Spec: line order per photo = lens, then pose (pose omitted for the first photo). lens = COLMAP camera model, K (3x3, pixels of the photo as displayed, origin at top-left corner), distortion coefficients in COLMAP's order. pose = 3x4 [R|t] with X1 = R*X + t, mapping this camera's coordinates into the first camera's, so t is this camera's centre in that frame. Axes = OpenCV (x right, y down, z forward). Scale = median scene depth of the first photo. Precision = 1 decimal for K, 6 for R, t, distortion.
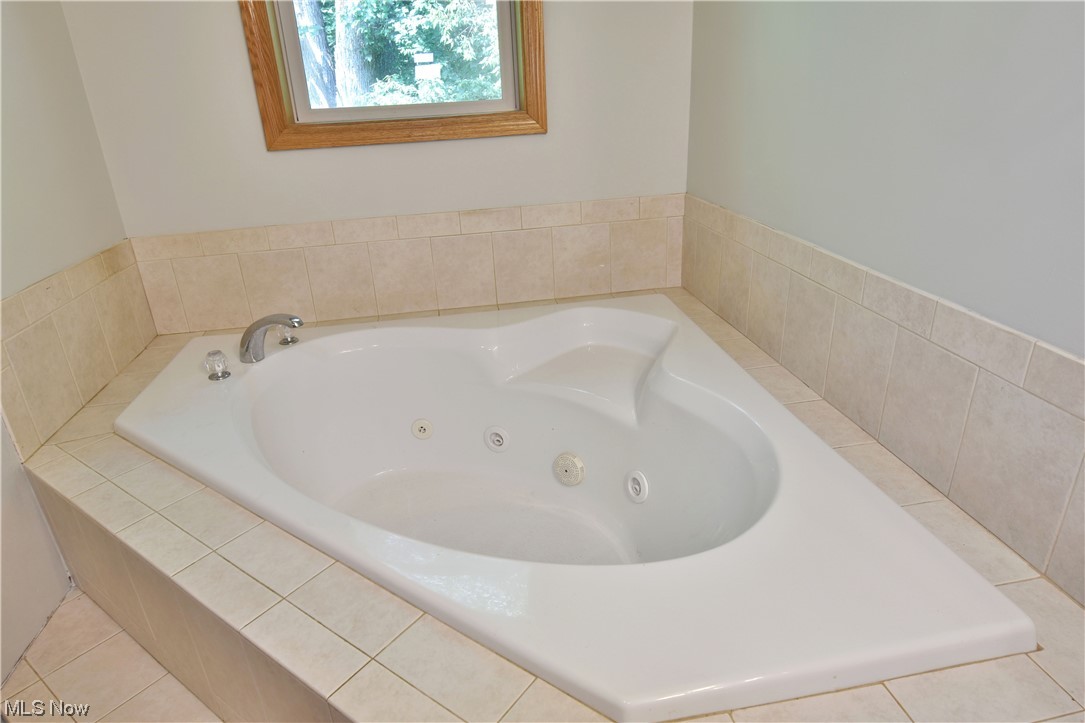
lens RADIAL K [[662.0, 0, 543.8], [0, 662.0, 362.1], [0, 0, 1]] dist [-0.017352, 0.002164]
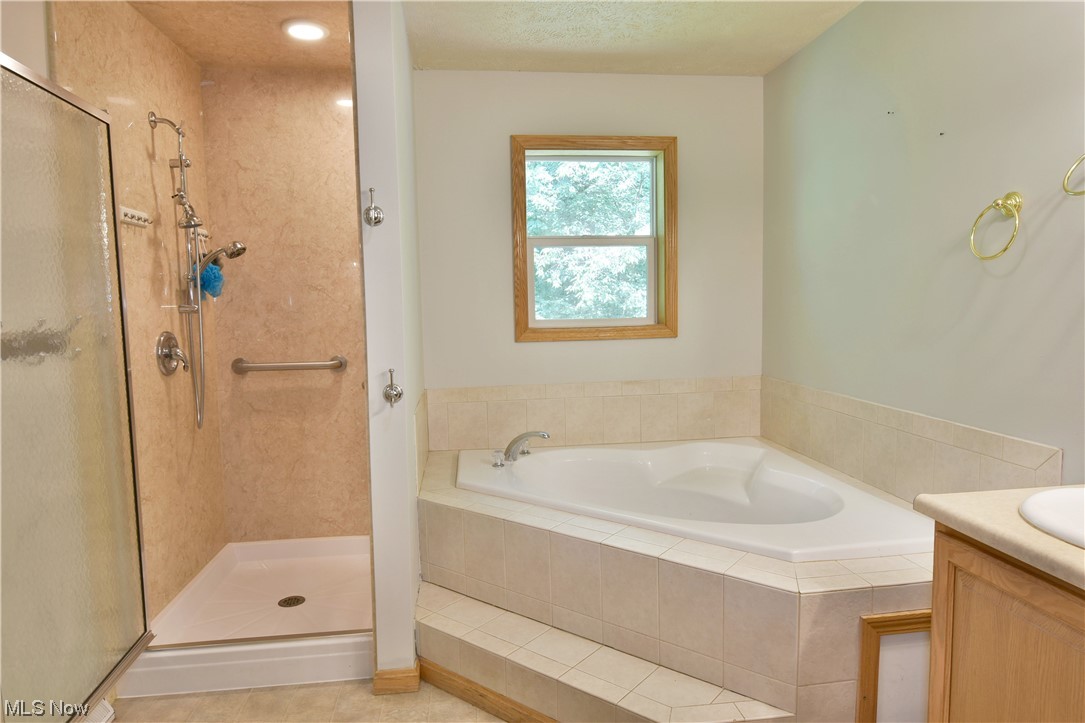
lens RADIAL K [[662.0, 0, 542.0], [0, 662.0, 358.5], [0, 0, 1]] dist [-0.017352, 0.002164]
pose [[0.998790, 0.028433, -0.040127, -0.268723], [-0.039509, 0.949776, -0.310425, 0.236662], [0.029285, 0.311635, 0.949750, -0.579454]]
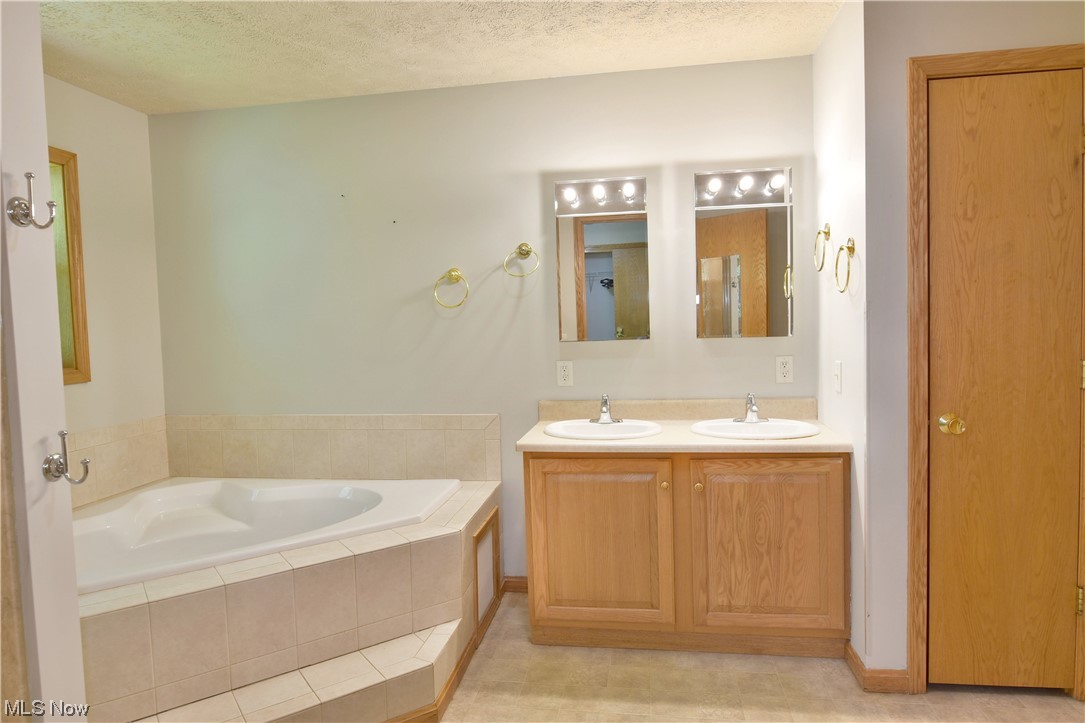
lens RADIAL K [[662.0, 0, 539.7], [0, 662.0, 365.3], [0, 0, 1]] dist [-0.017352, 0.002164]
pose [[0.304545, -0.019818, 0.952292, -1.072479], [0.386105, 0.916528, -0.104403, 0.151843], [-0.870733, 0.399480, 0.286776, -0.288894]]
